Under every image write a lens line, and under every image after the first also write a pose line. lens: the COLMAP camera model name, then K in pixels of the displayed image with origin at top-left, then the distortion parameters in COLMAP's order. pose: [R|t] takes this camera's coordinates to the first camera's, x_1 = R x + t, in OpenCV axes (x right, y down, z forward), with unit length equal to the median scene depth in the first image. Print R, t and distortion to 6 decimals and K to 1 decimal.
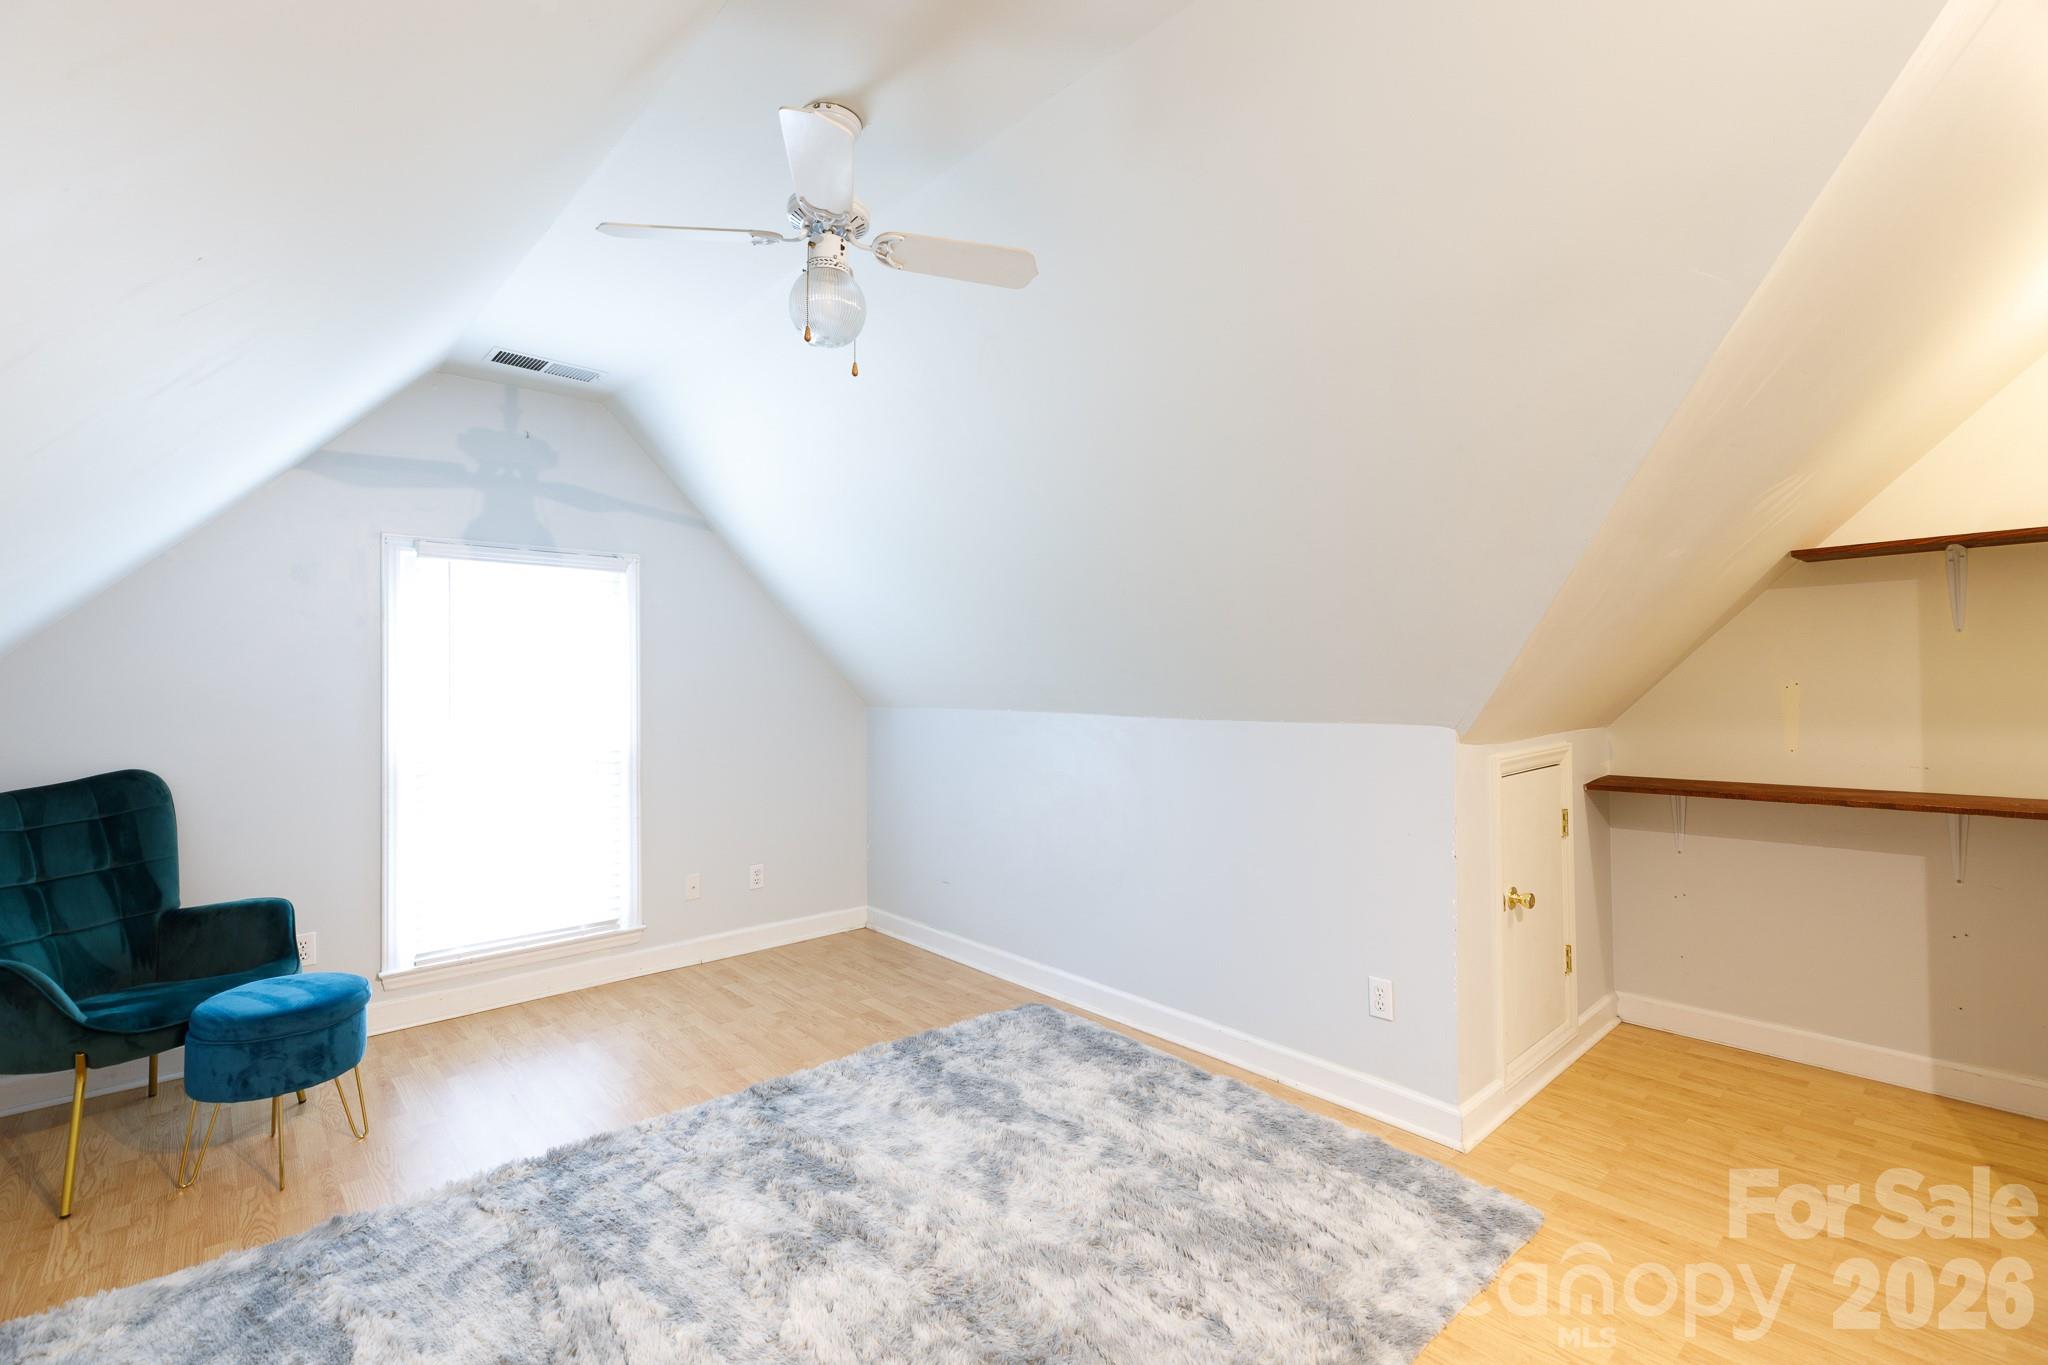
lens RADIAL K [[913.8, 0, 1025.2], [0, 913.8, 672.2], [0, 0, 1]] dist [0.000746, 0.000127]
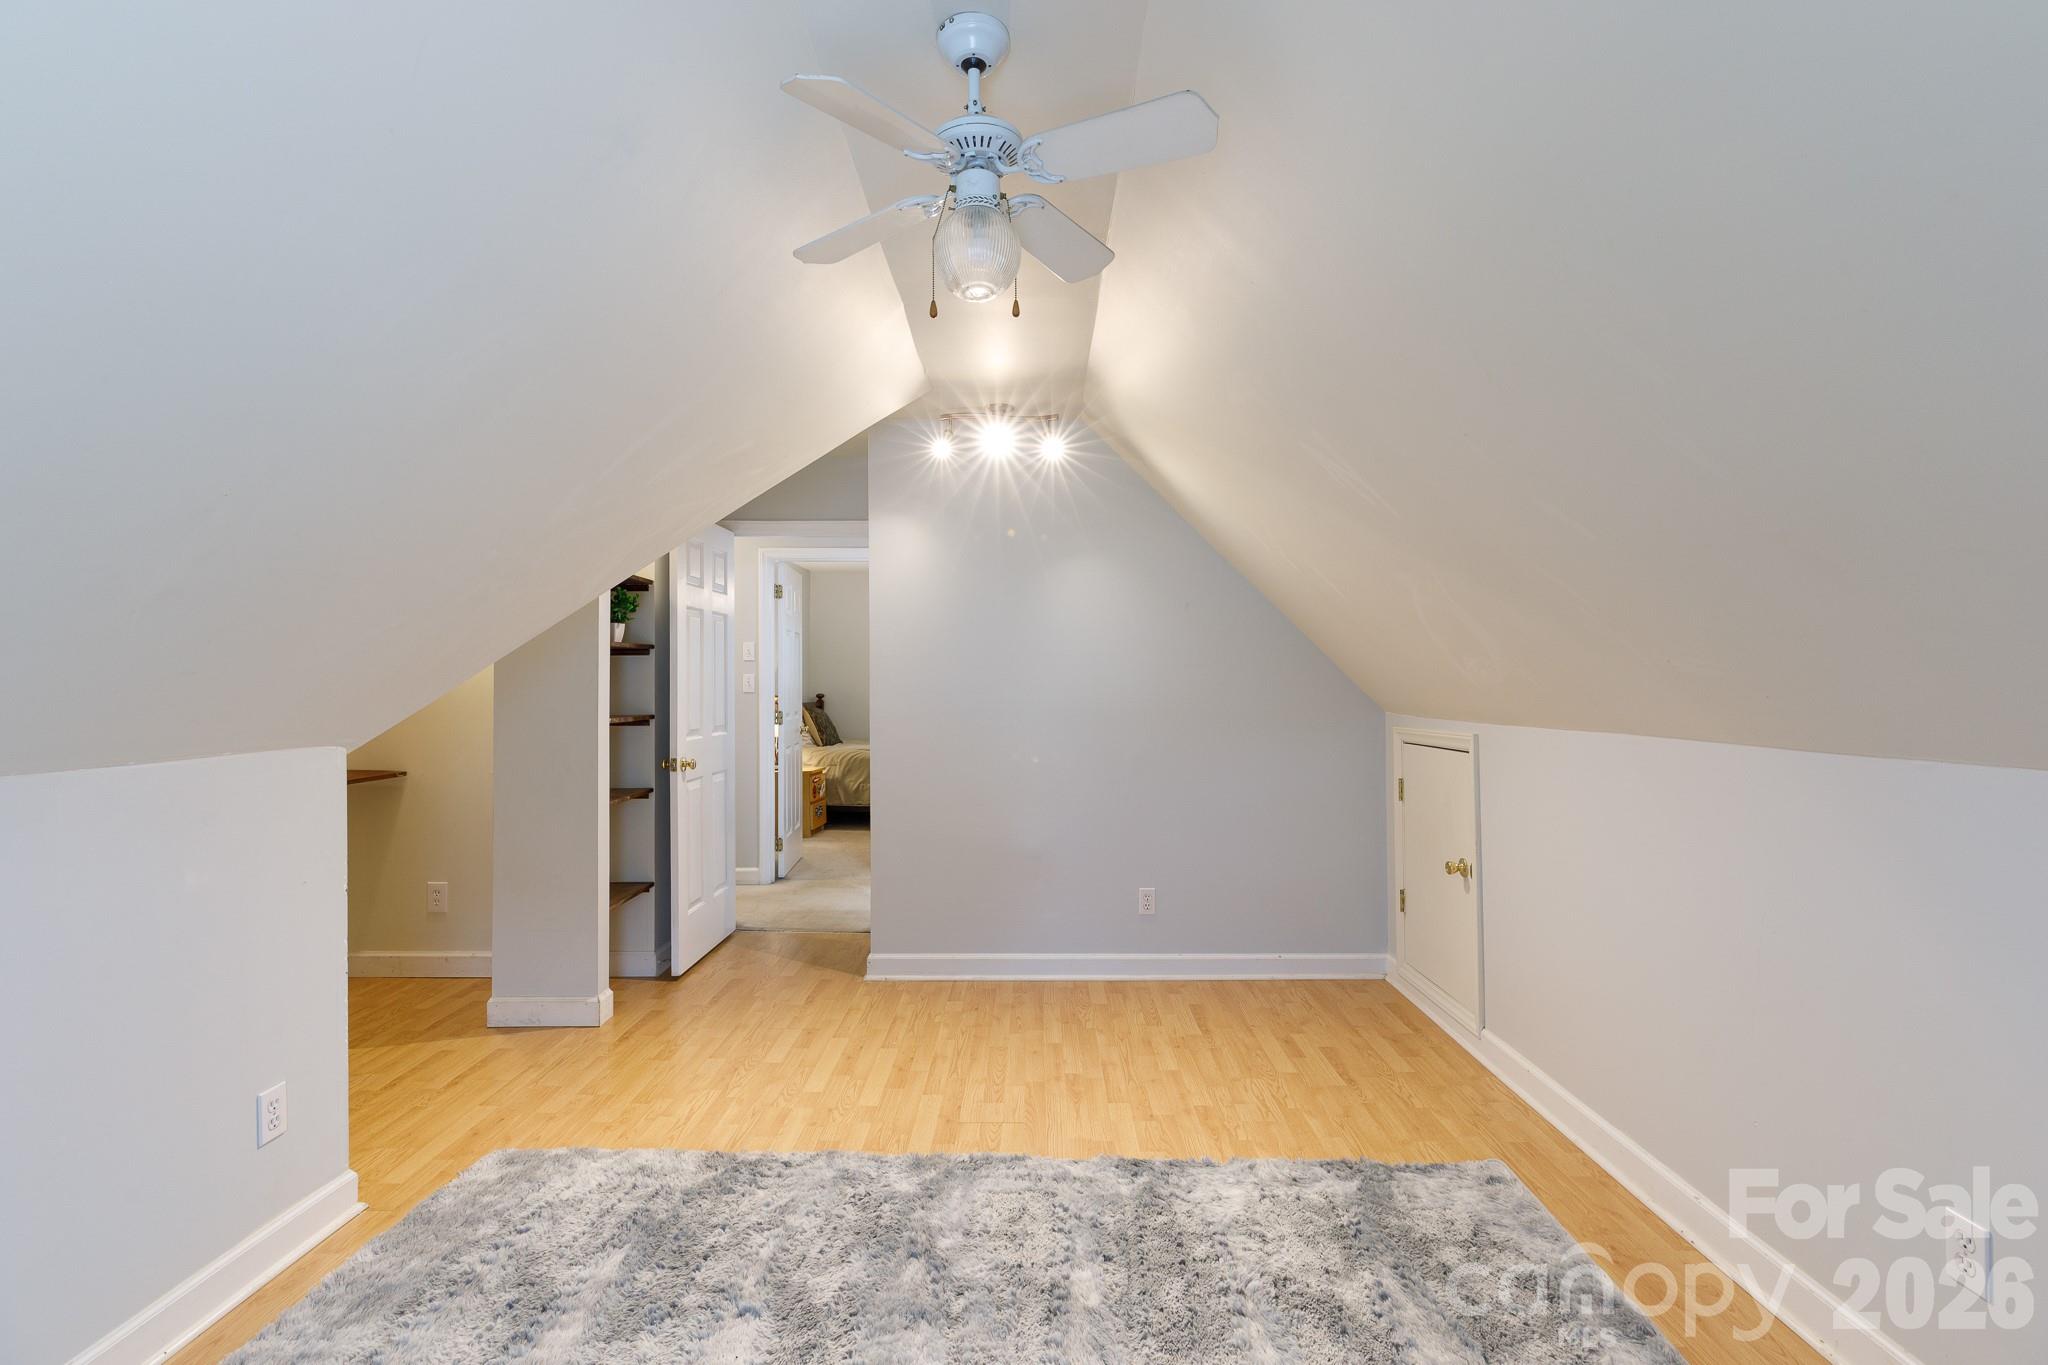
lens RADIAL K [[913.8, 0, 1025.2], [0, 913.8, 672.2], [0, 0, 1]] dist [0.000746, 0.000127]
pose [[-0.732240, 0.015058, 0.680881, -0.750162], [-0.000660, 0.999739, -0.022819, 0.007980], [-0.681047, -0.017158, -0.732039, 1.437325]]
